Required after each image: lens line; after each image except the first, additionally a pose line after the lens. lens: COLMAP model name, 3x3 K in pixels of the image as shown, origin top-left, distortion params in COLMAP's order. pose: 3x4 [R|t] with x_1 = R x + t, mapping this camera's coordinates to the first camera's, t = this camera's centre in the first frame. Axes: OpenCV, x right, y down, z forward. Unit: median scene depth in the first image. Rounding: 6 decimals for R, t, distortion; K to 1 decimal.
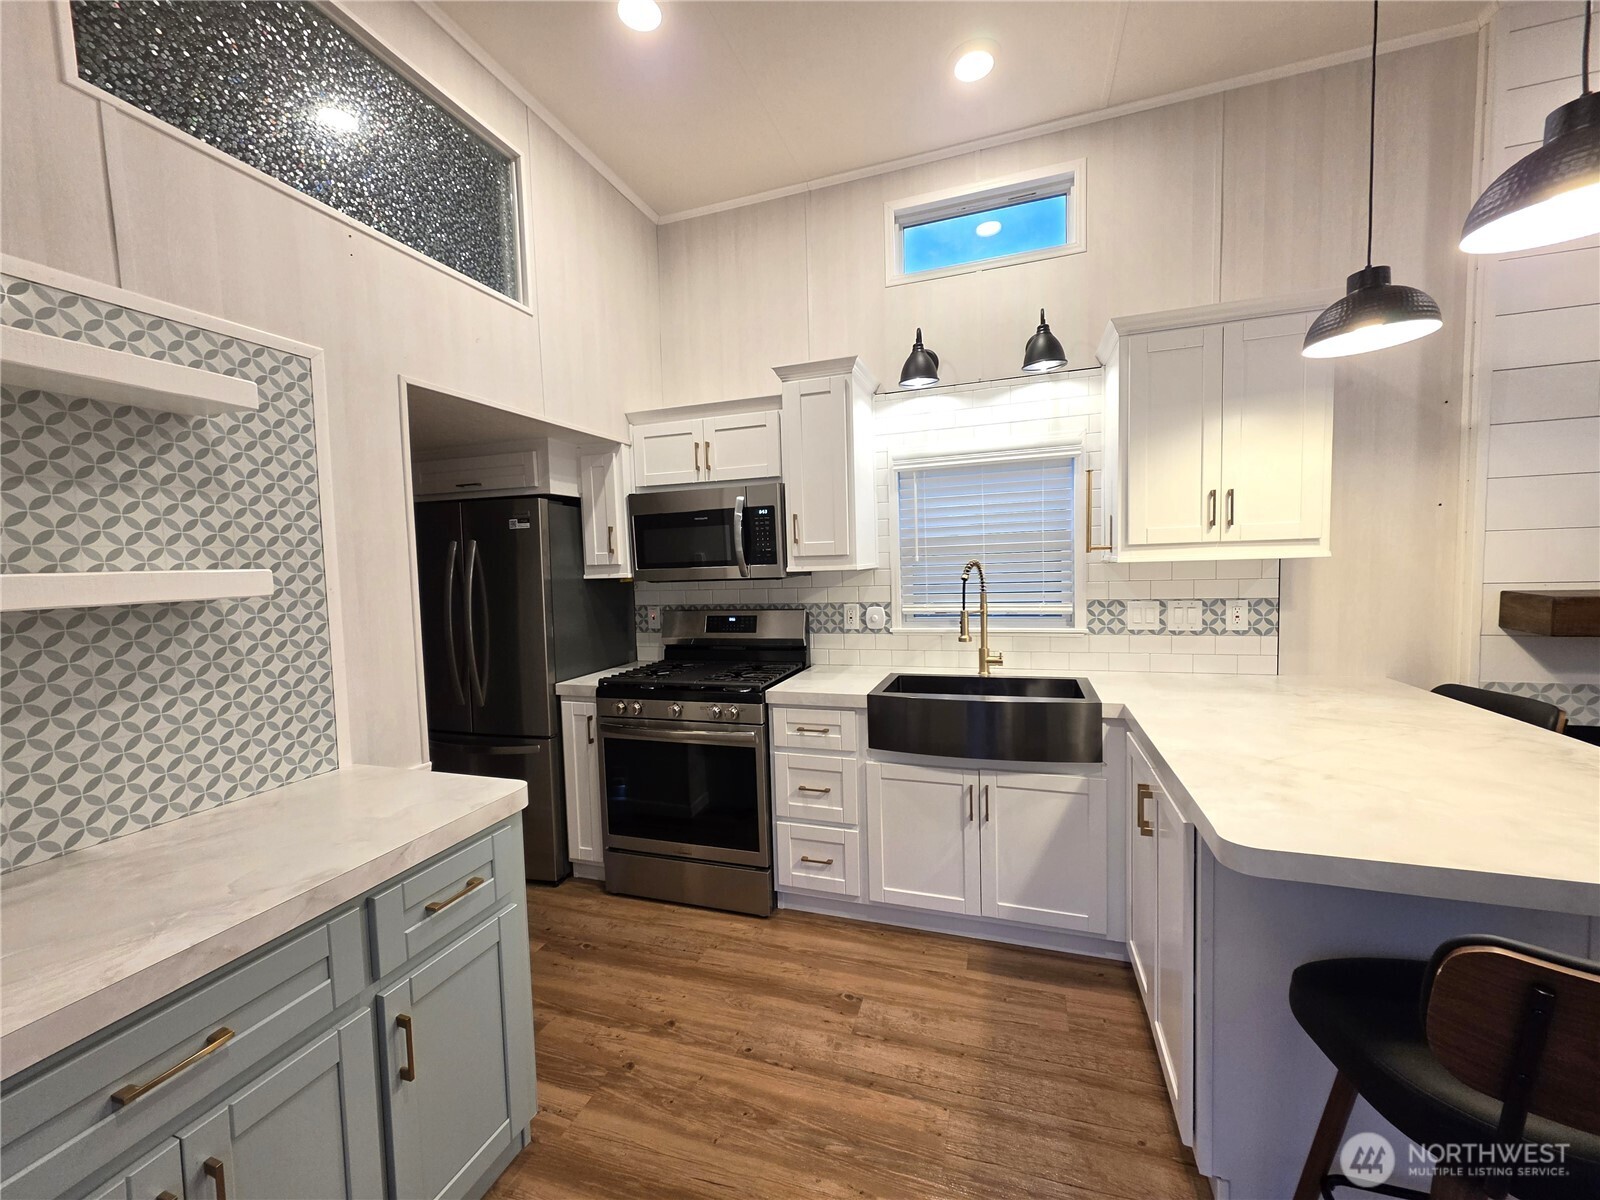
lens RADIAL K [[636.4, 0, 796.4], [0, 636.4, 602.9], [0, 0, 1]] dist [0.002379, 0.000589]
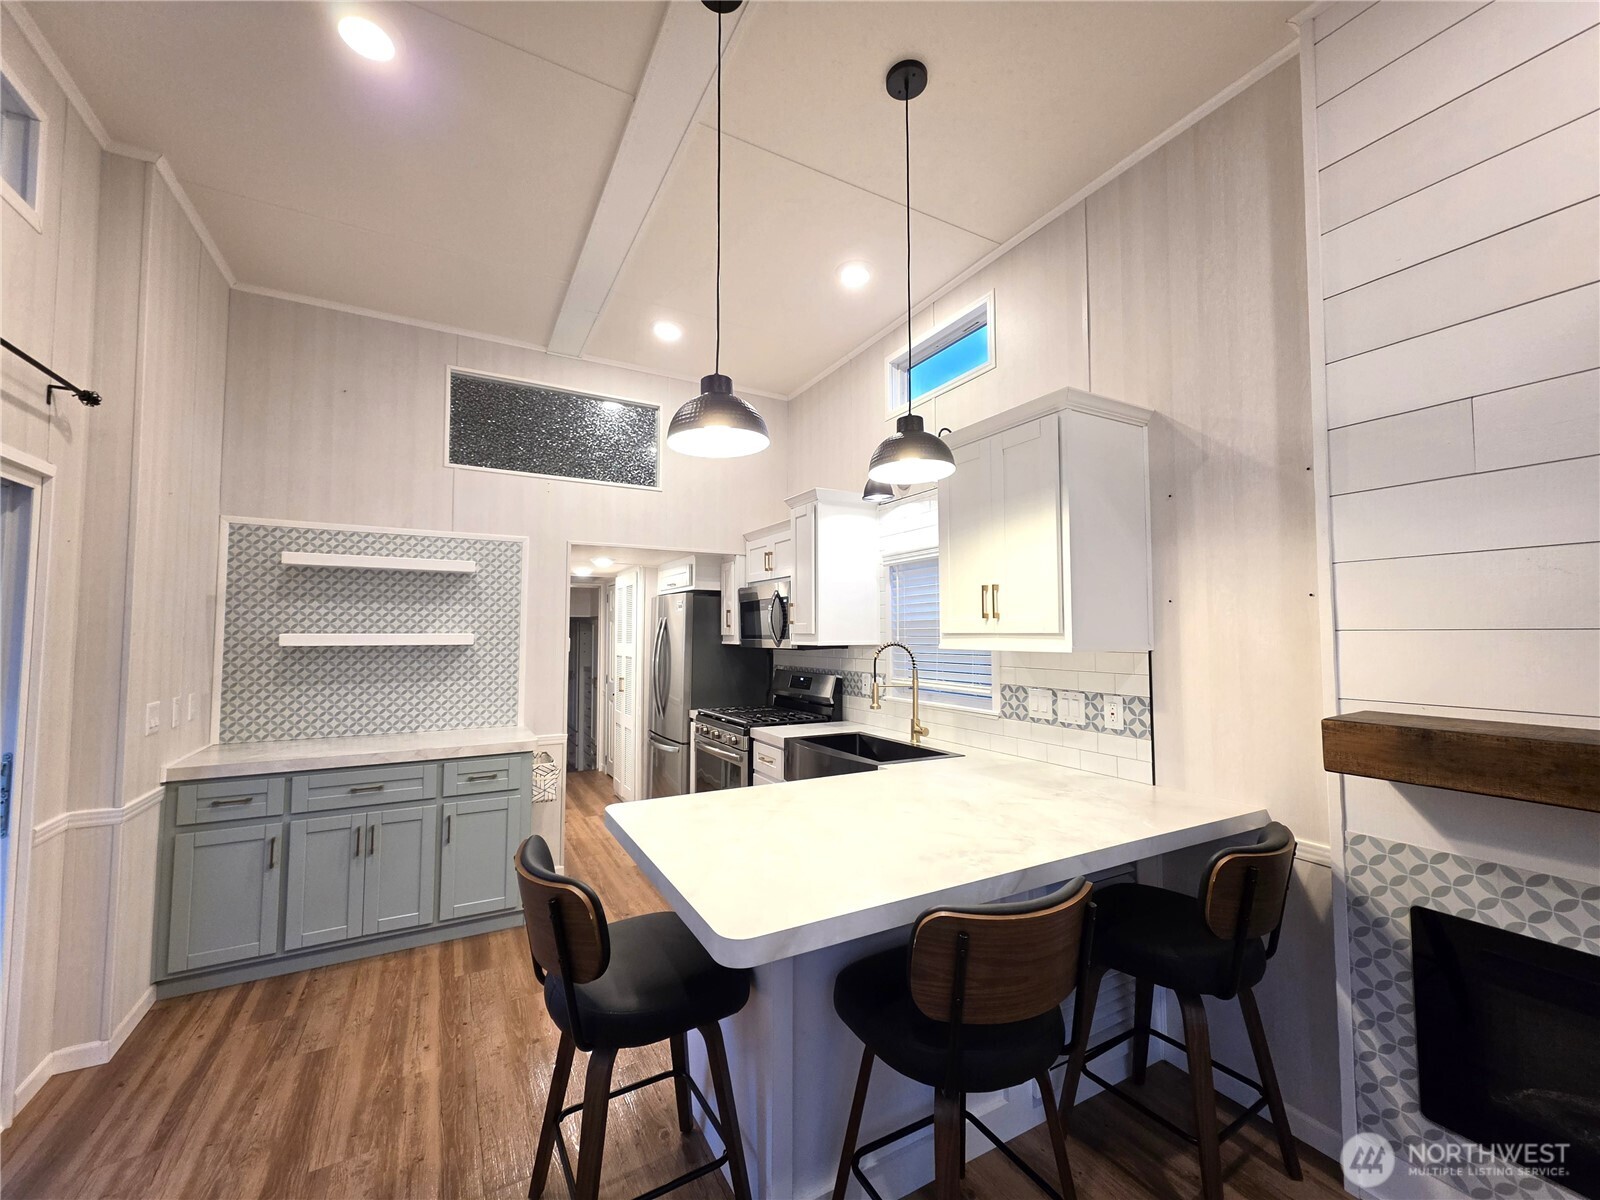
lens RADIAL K [[636.4, 0, 794.2], [0, 636.4, 599.3], [0, 0, 1]] dist [0.000939, 0.000198]
pose [[0.740235, -0.005358, -0.672327, 0.992068], [-0.067180, 0.994375, -0.081890, -0.037722], [0.668984, 0.105784, 0.735711, -0.007013]]
